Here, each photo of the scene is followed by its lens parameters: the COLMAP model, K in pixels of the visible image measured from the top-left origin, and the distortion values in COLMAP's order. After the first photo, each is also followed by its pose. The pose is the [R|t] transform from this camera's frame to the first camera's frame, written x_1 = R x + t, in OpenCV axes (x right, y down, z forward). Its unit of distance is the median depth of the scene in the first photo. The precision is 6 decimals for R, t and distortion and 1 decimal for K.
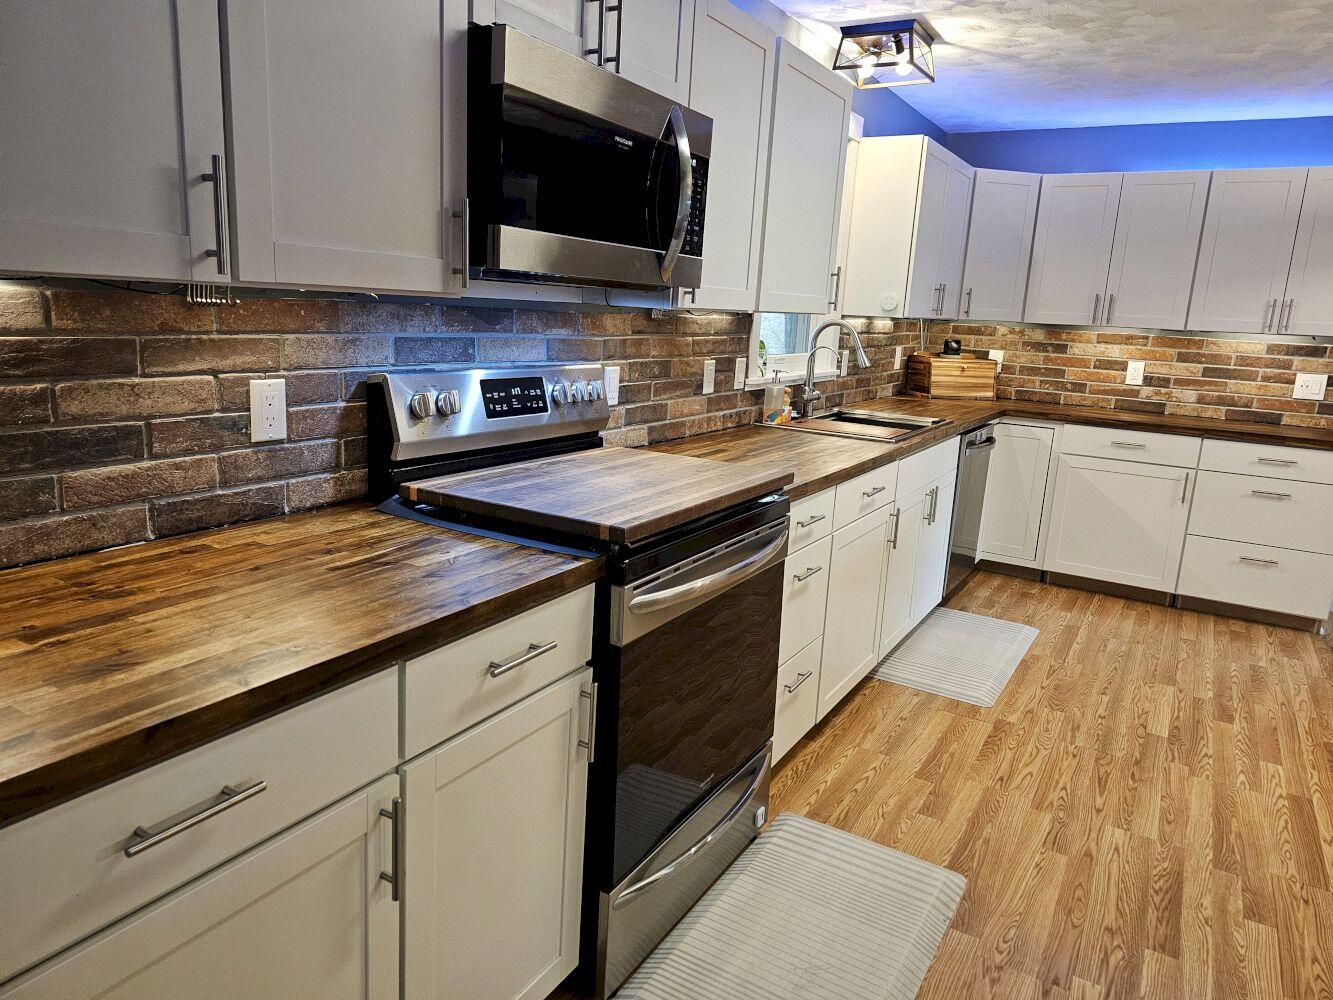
lens RADIAL K [[894.1, 0, 666.5], [0, 894.1, 500.0], [0, 0, 1]] dist [0.087012, -0.003191]
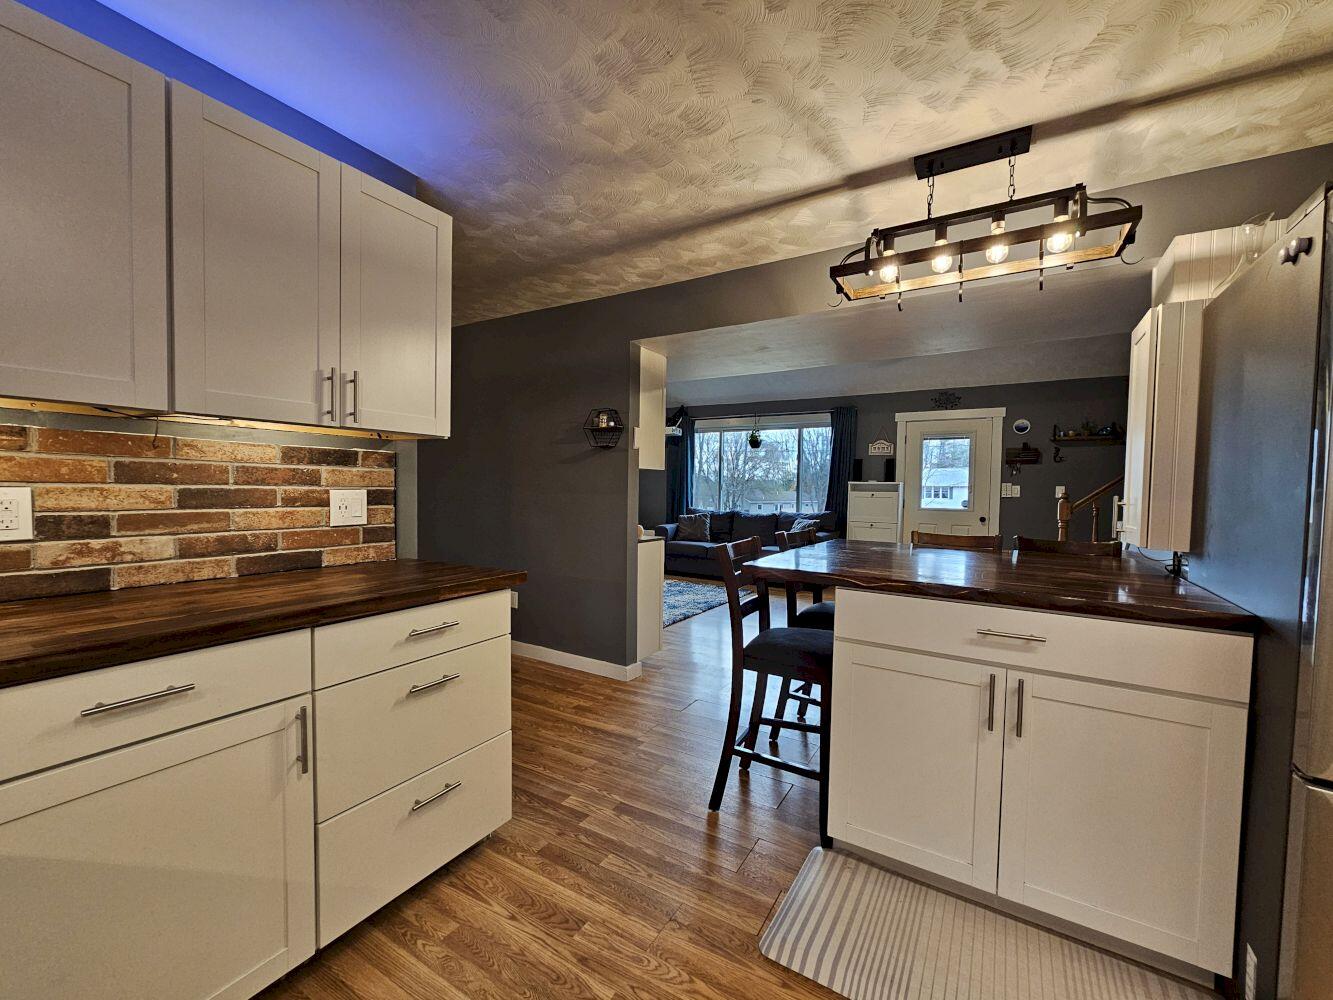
lens RADIAL K [[547.3, 0, 666.5], [0, 547.3, 500.0], [0, 0, 1]] dist [0.000760, -0.000012]
pose [[0.002218, -0.092943, 0.995669, 0.276652], [0.199151, 0.975768, 0.090641, -0.113611], [-0.979966, 0.198088, 0.020674, 0.736489]]
